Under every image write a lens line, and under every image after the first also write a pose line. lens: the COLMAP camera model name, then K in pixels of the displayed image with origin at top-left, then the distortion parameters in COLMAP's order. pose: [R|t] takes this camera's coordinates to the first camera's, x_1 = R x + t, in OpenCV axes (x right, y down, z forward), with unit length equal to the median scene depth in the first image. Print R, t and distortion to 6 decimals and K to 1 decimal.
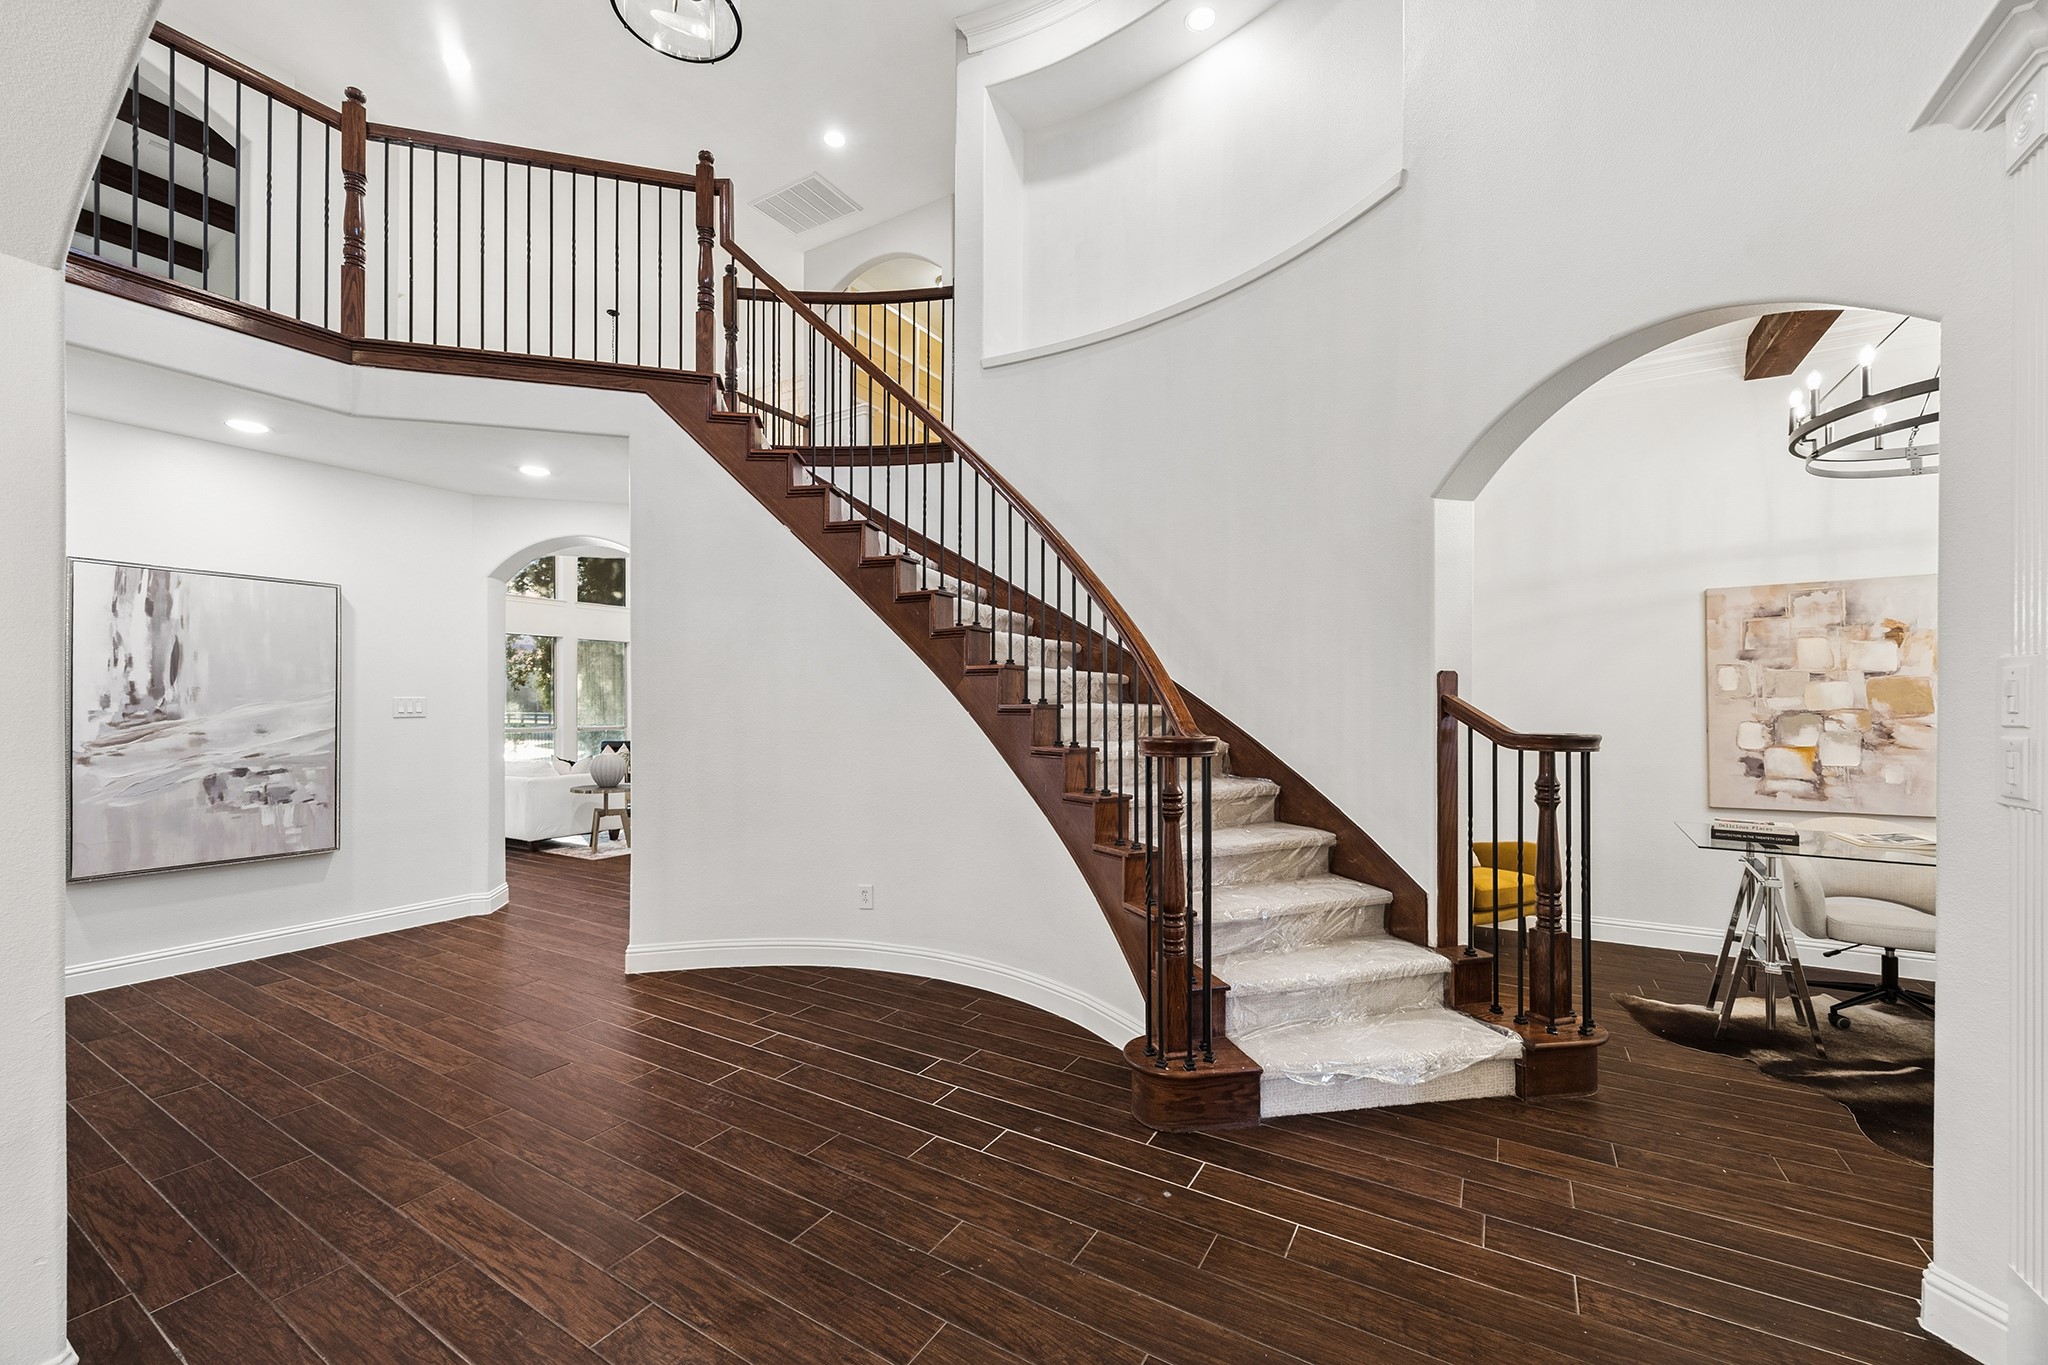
lens RADIAL K [[805.3, 0, 1037.4], [0, 805.3, 697.0], [0, 0, 1]] dist [0.002016, -0.001303]
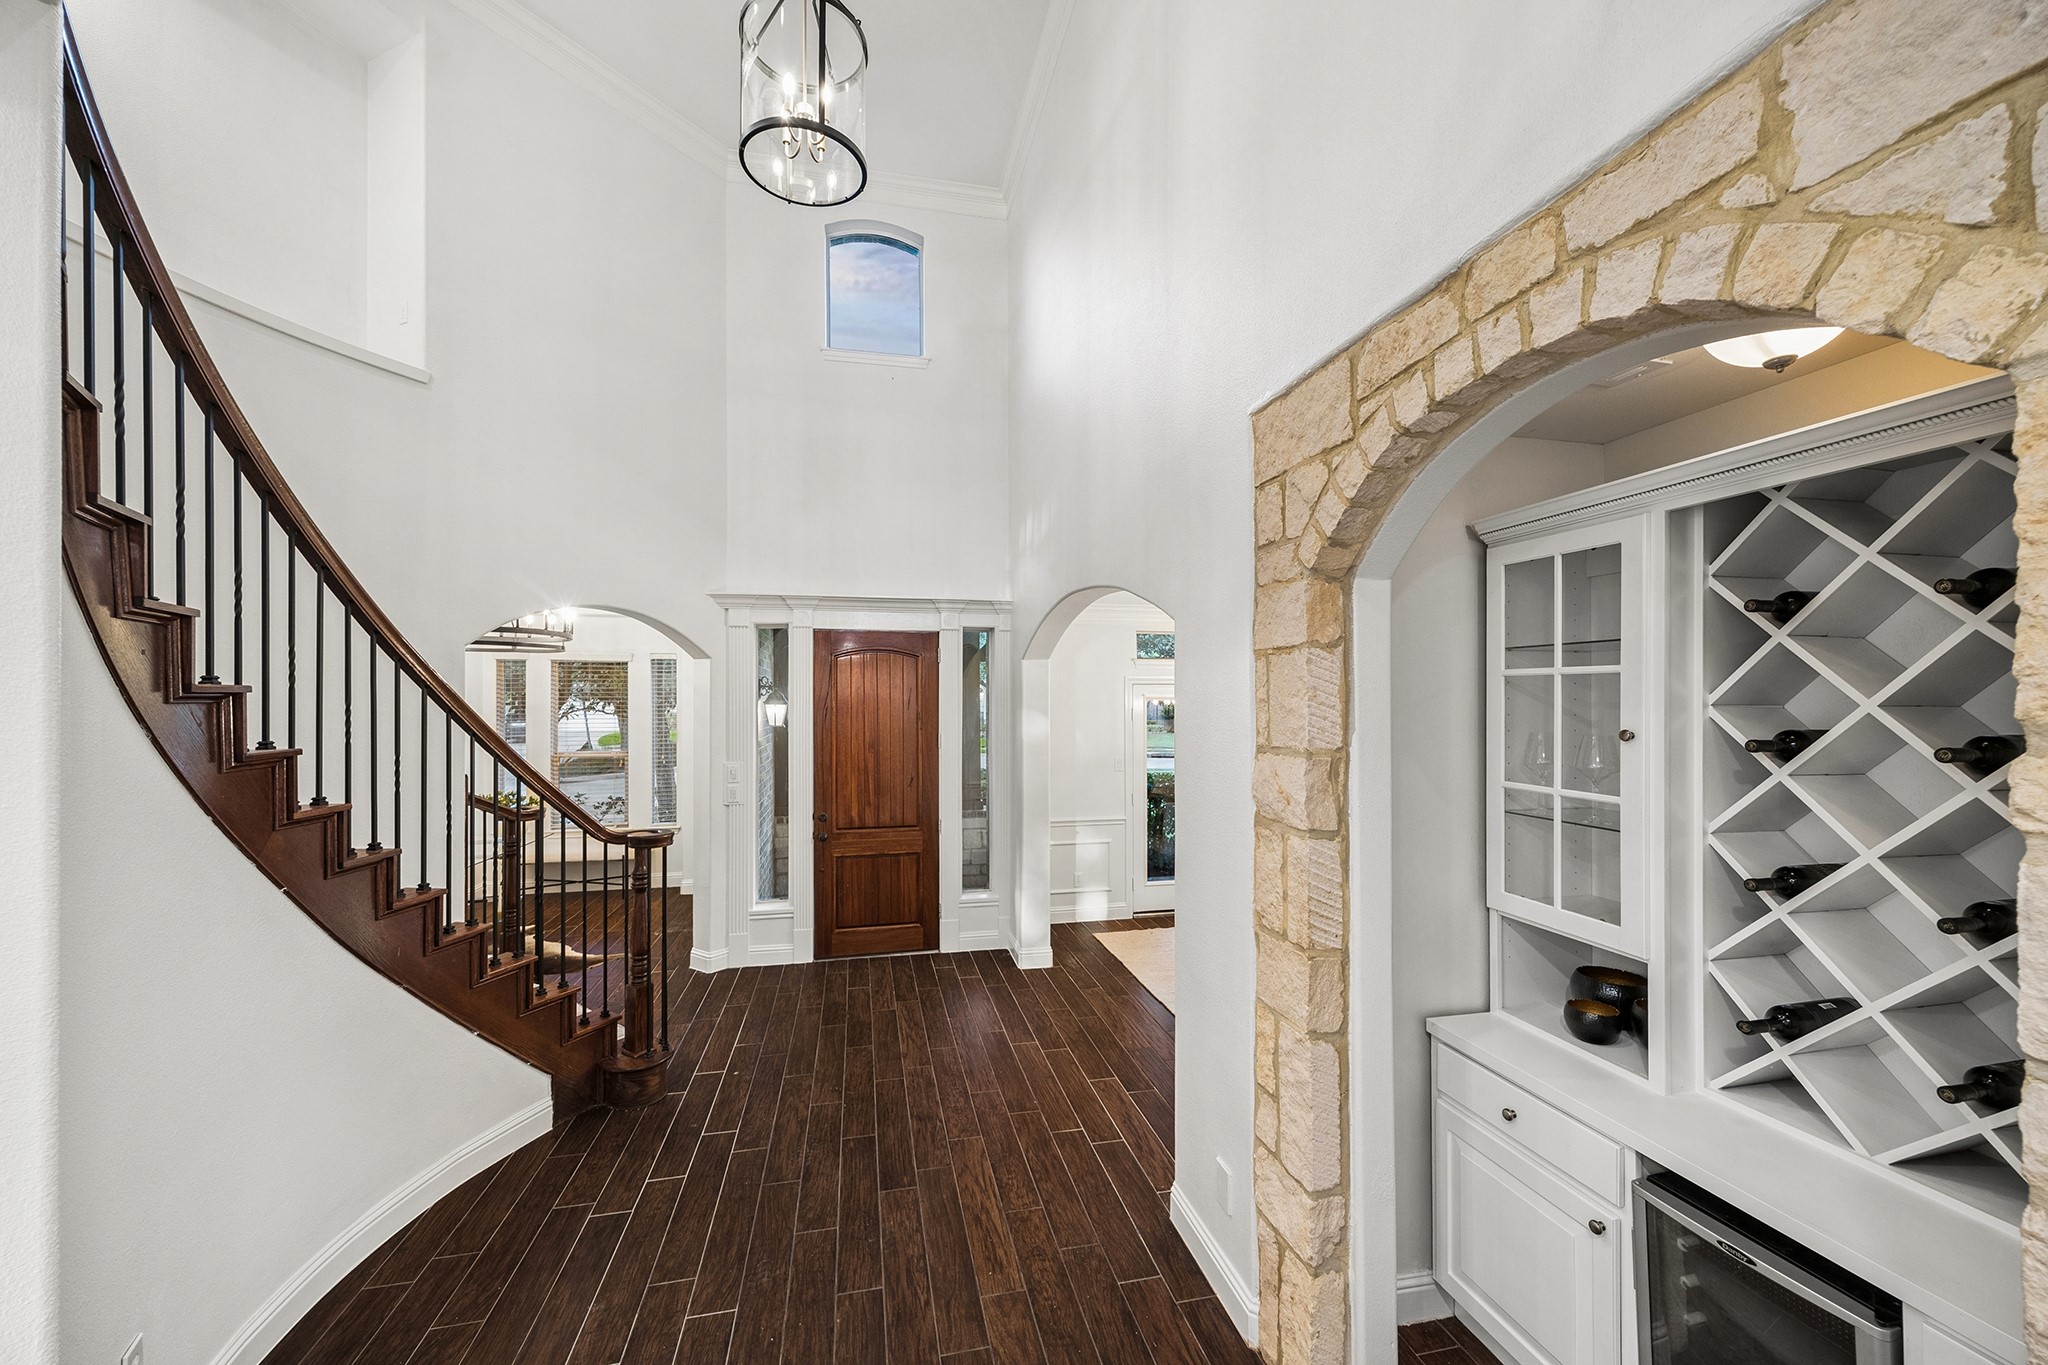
lens RADIAL K [[805.3, 0, 1029.3], [0, 805.3, 697.2], [0, 0, 1]] dist [0.002016, -0.001303]
pose [[-0.684781, 0.001067, 0.728748, -1.754446], [-0.004933, 0.999969, -0.006100, -0.244286], [-0.728732, -0.007772, -0.684755, 1.910431]]
